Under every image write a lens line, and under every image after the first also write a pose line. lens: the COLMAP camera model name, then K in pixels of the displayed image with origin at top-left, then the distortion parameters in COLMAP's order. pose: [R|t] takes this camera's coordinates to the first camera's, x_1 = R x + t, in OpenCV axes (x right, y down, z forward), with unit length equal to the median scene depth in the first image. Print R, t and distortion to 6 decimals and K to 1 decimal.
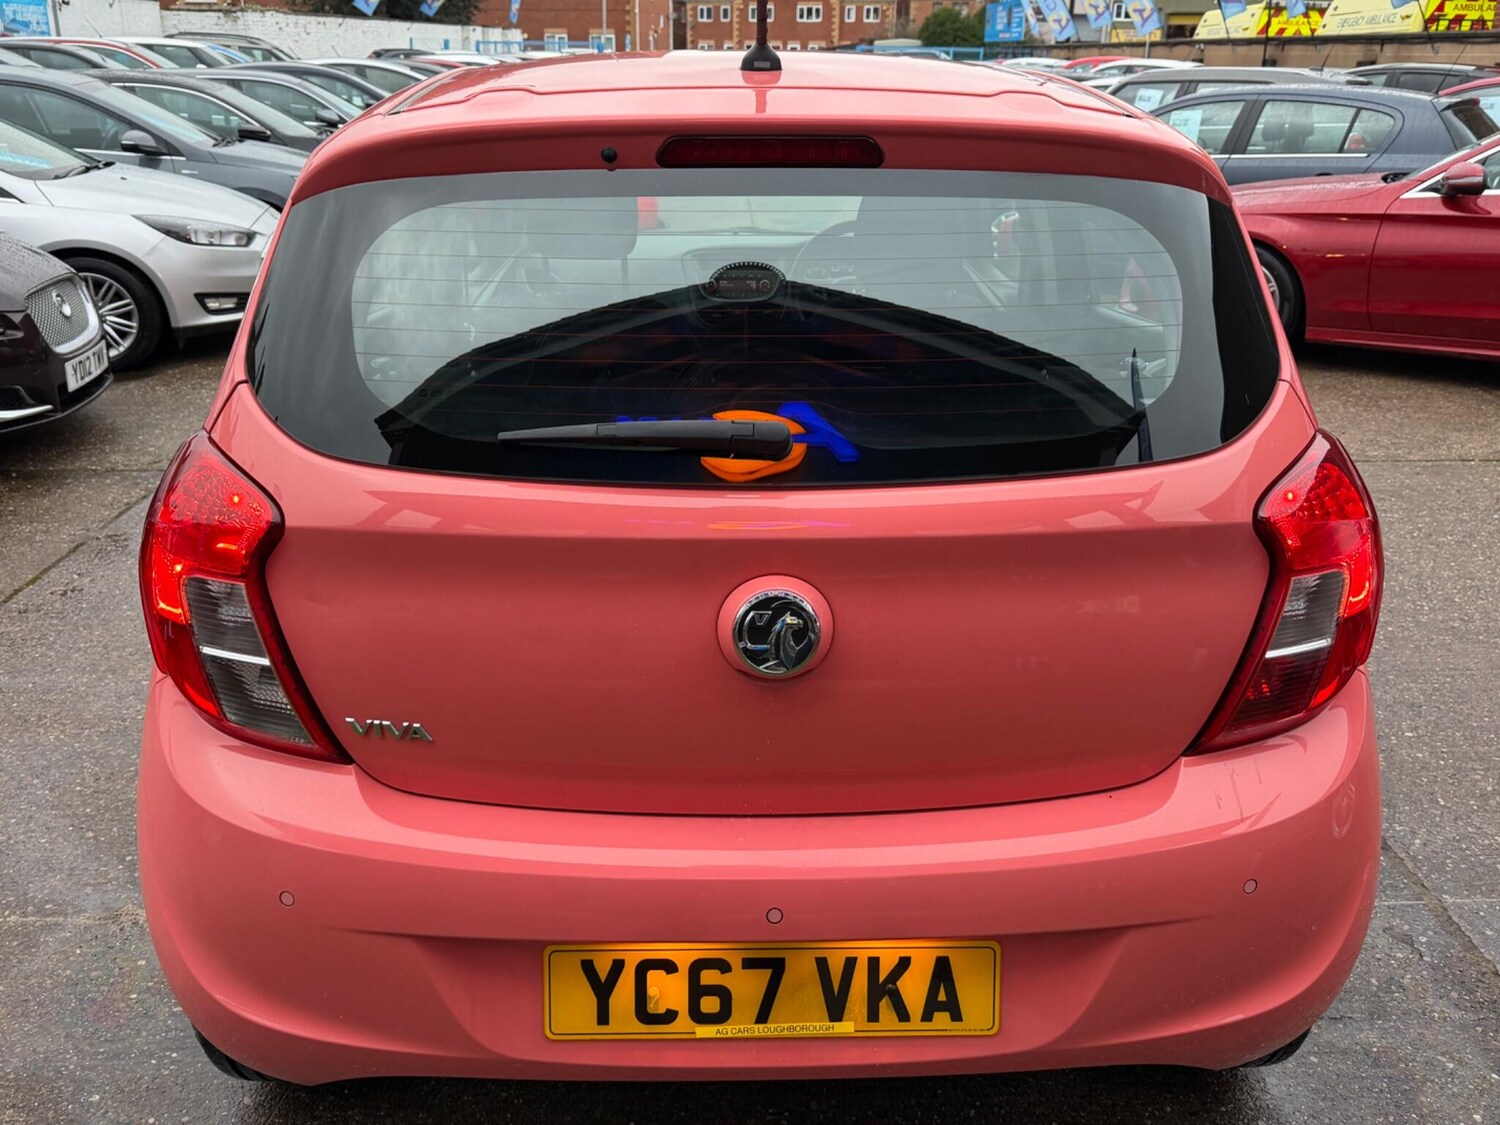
lens RADIAL K [[1242.1, 0, 753.8], [0, 1242.1, 571.0], [0, 0, 1]] dist [0.020796, -0.013794]
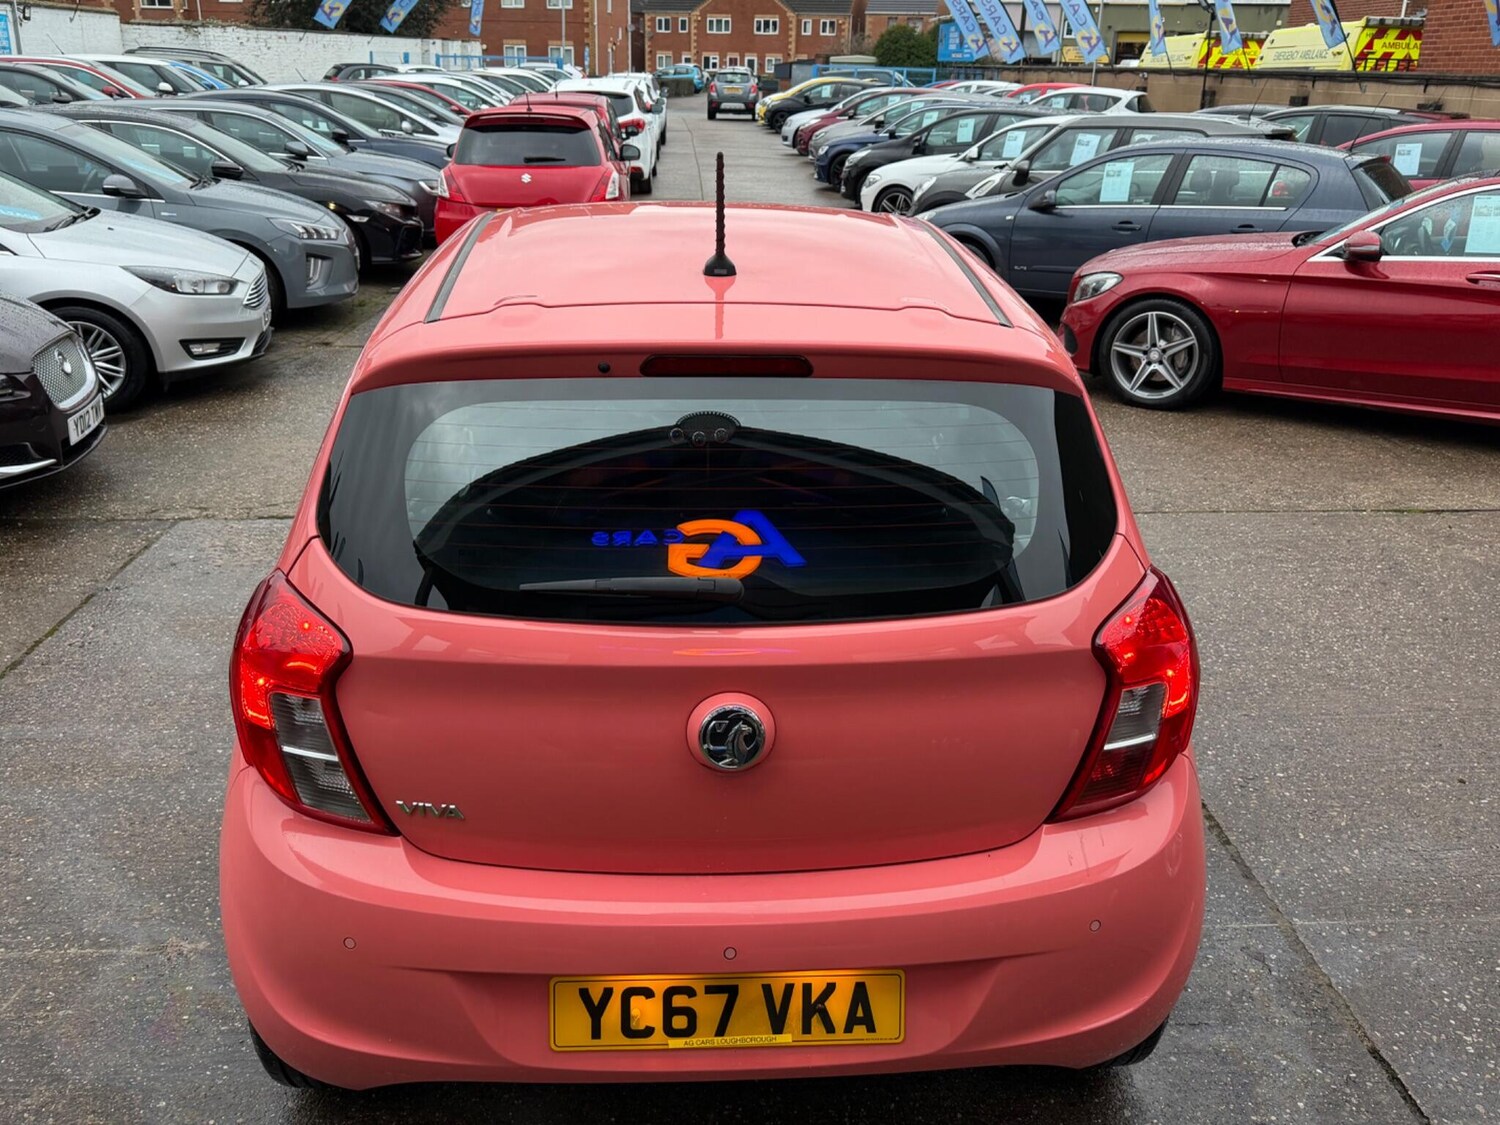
lens RADIAL K [[1238.4, 0, 749.7], [0, 1238.4, 563.0], [0, 0, 1]] dist [0.028962, -0.018157]
pose [[0.999523, 0.000311, 0.030885, -0.000598], [-0.000016, 0.999954, -0.009552, -0.023417], [-0.030886, 0.009547, 0.999477, -0.059888]]
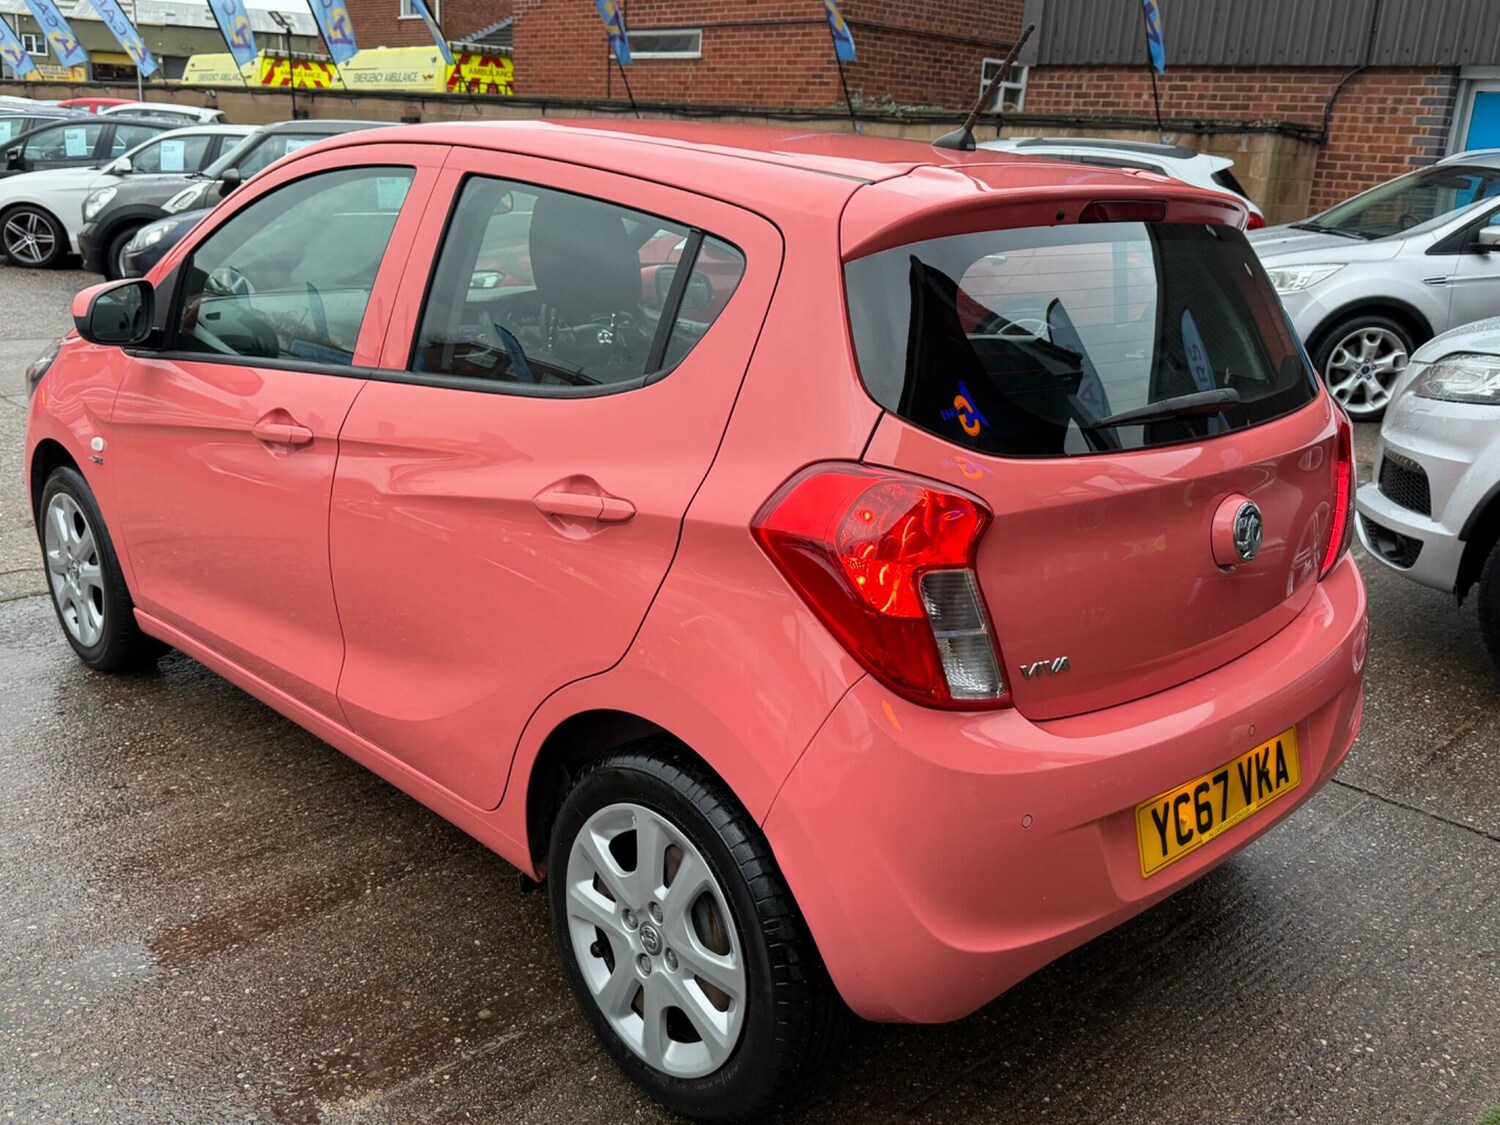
lens RADIAL K [[1376.5, 0, 748.0], [0, 1376.5, 592.0], [0, 0, 1]] dist [0.005539, -0.019143]
pose [[0.739275, -0.183316, 0.647972, -0.282933], [0.214686, 0.976184, 0.031233, -0.011175], [-0.638265, 0.116021, 0.761024, 0.026458]]
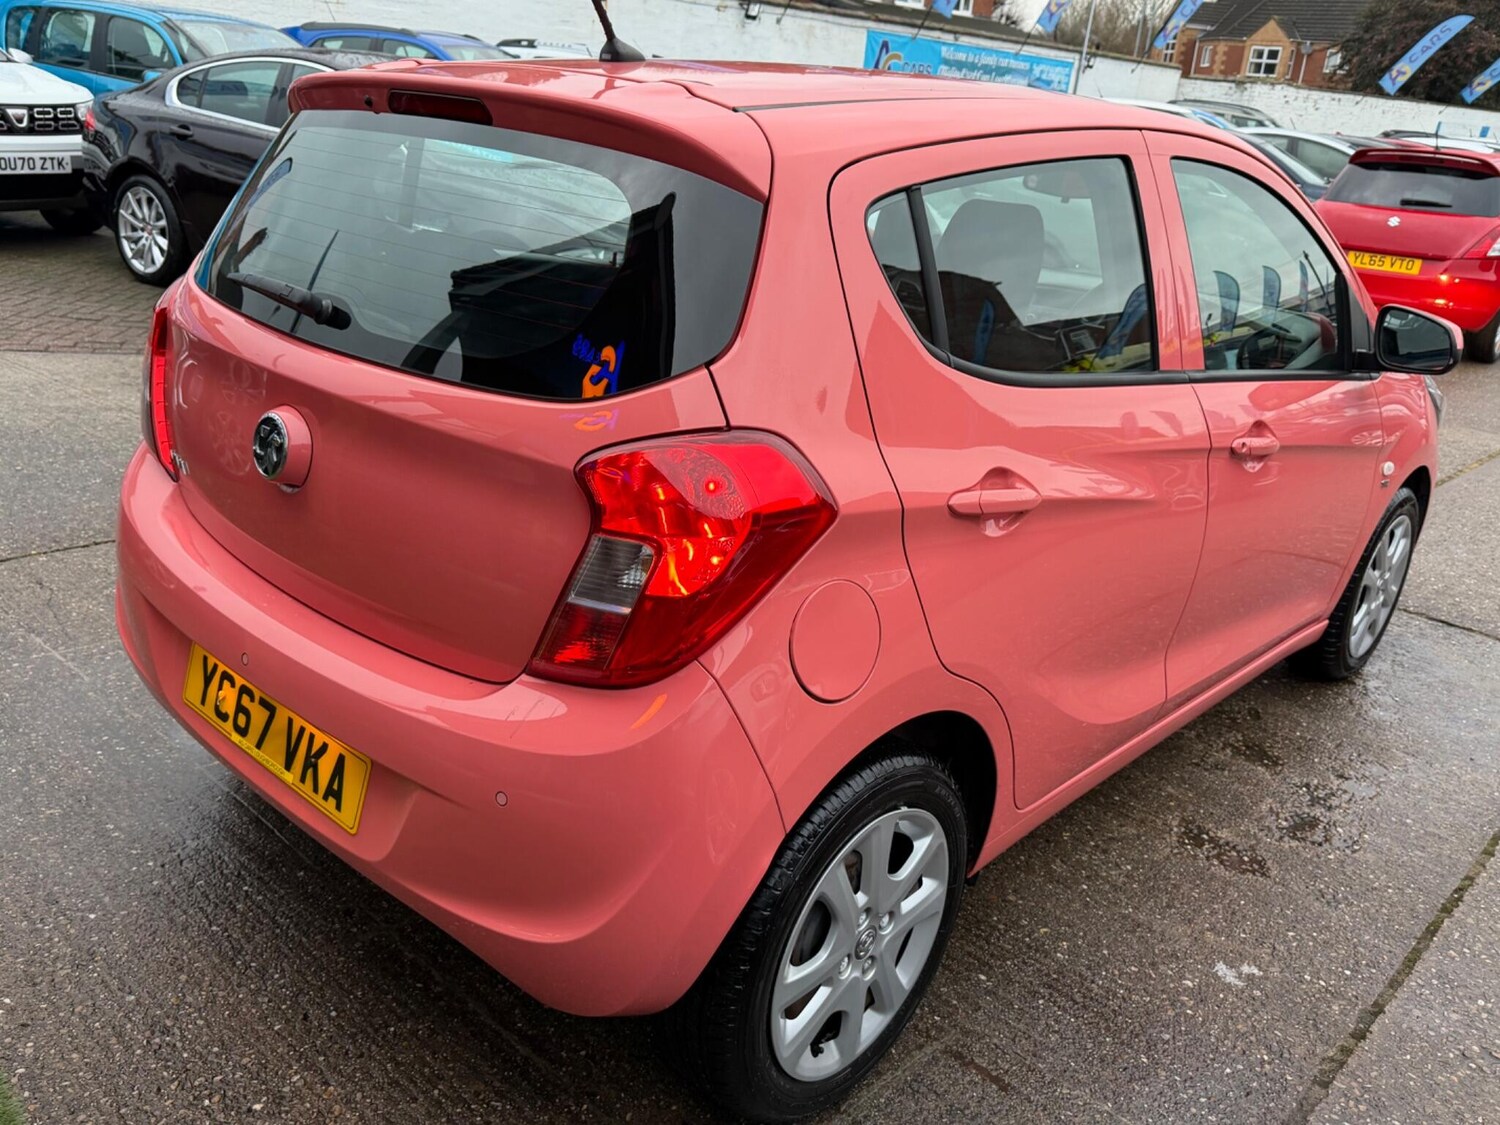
lens RADIAL K [[1252.6, 0, 748.7], [0, 1252.6, 584.7], [0, 0, 1]] dist [0.002007, -0.006997]
pose [[0.717162, 0.304764, -0.626735, 0.242366], [-0.331812, 0.940158, 0.077486, -0.016036], [0.612845, 0.152389, 0.775370, 0.054364]]
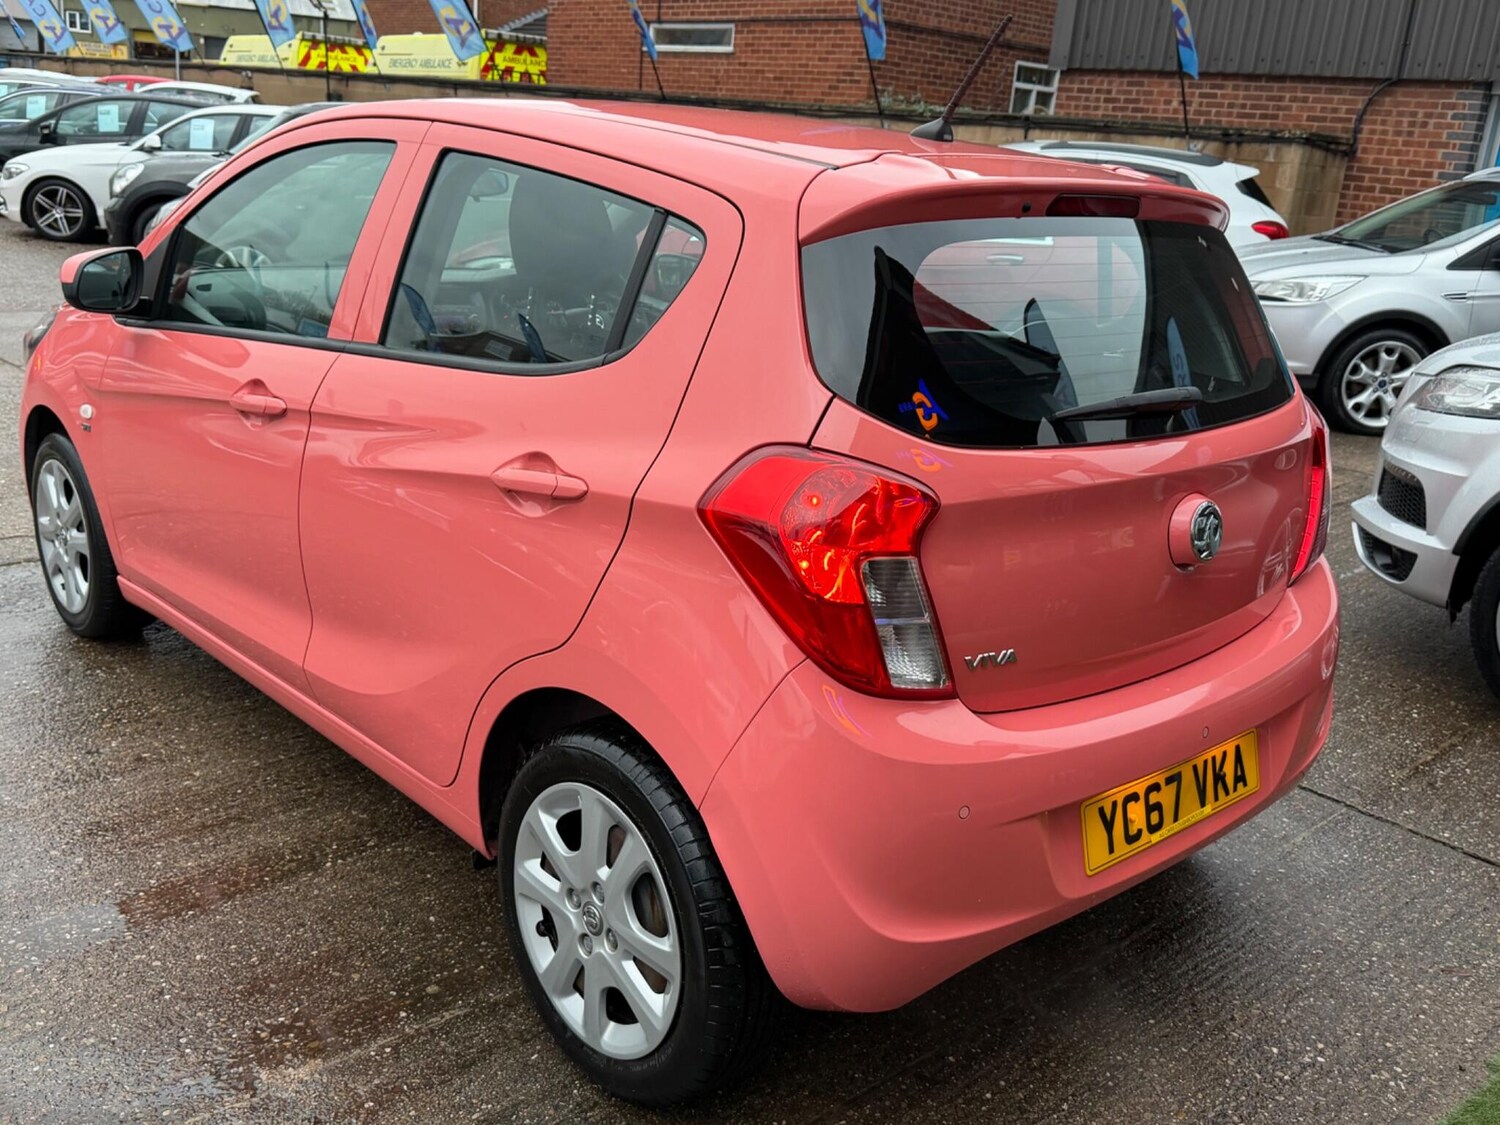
lens RADIAL K [[1379.1, 0, 750.9], [0, 1379.1, 587.6], [0, 0, 1]] dist [0.001559, -0.014578]
pose [[0.754104, -0.156824, 0.637757, -0.271687], [0.181566, 0.983007, 0.027032, -0.005048], [-0.631159, 0.095410, 0.769763, 0.017200]]
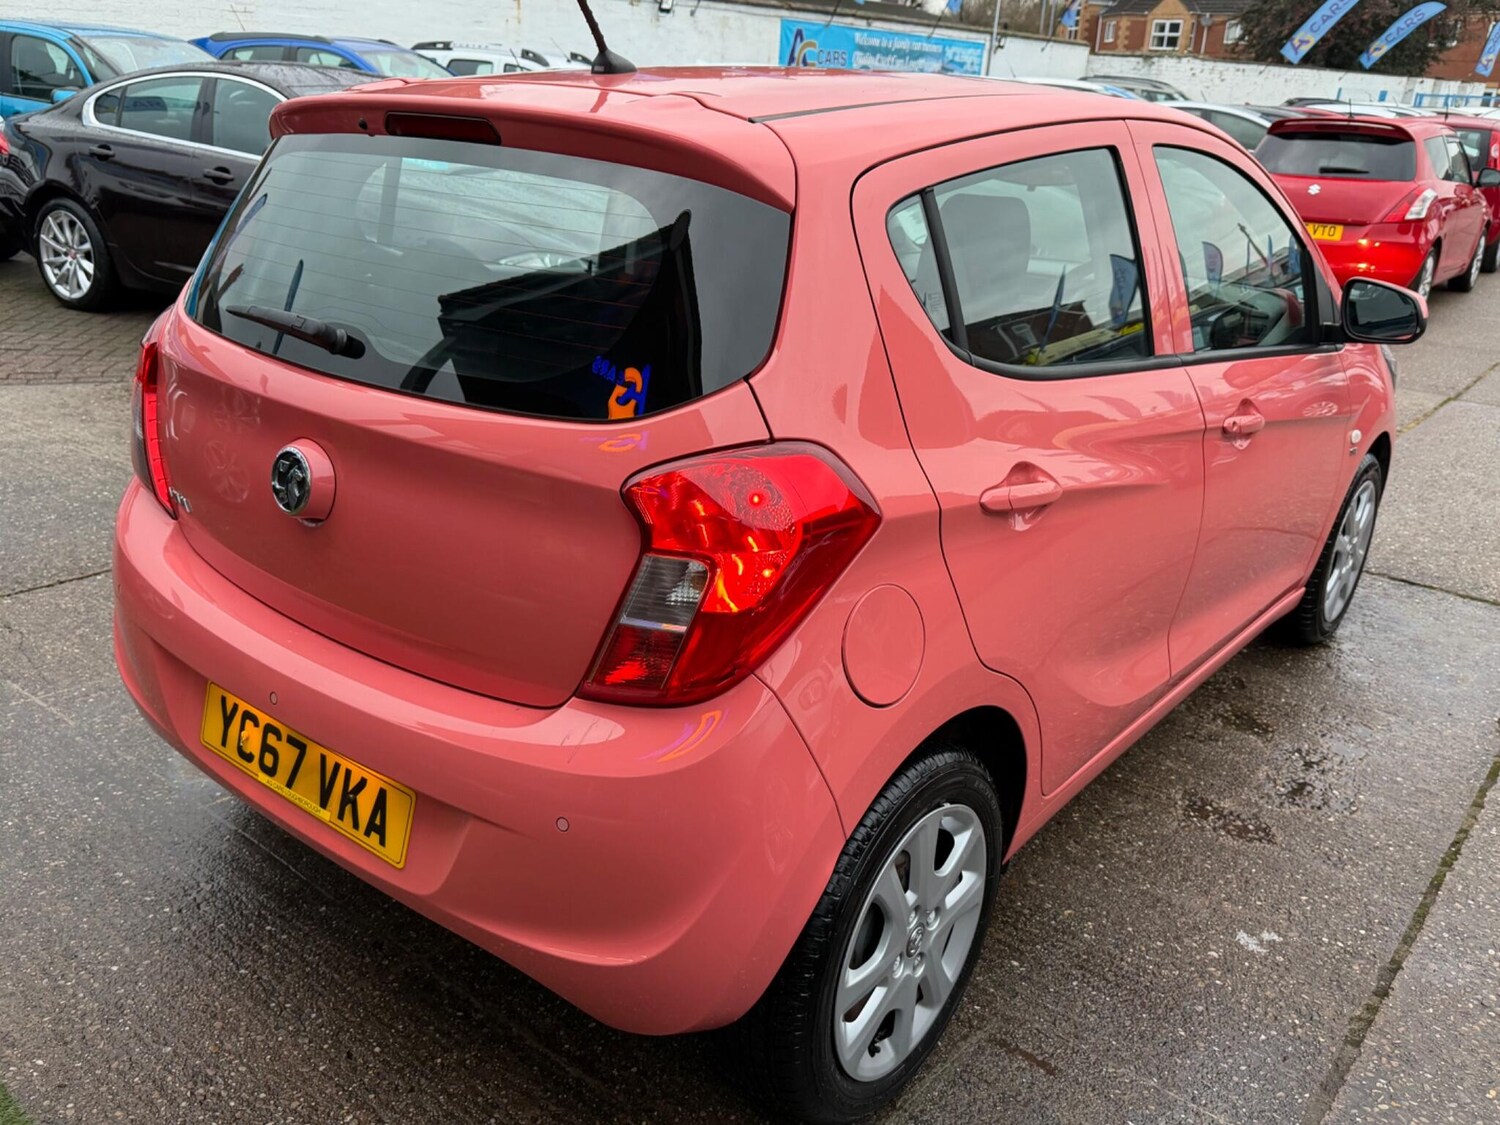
lens RADIAL K [[1252.6, 0, 748.7], [0, 1252.6, 584.7], [0, 0, 1]] dist [0.002007, -0.006997]
pose [[0.763960, 0.265361, -0.588174, 0.226766], [-0.279837, 0.957596, 0.068558, -0.013405], [0.581426, 0.112218, 0.805823, 0.041877]]
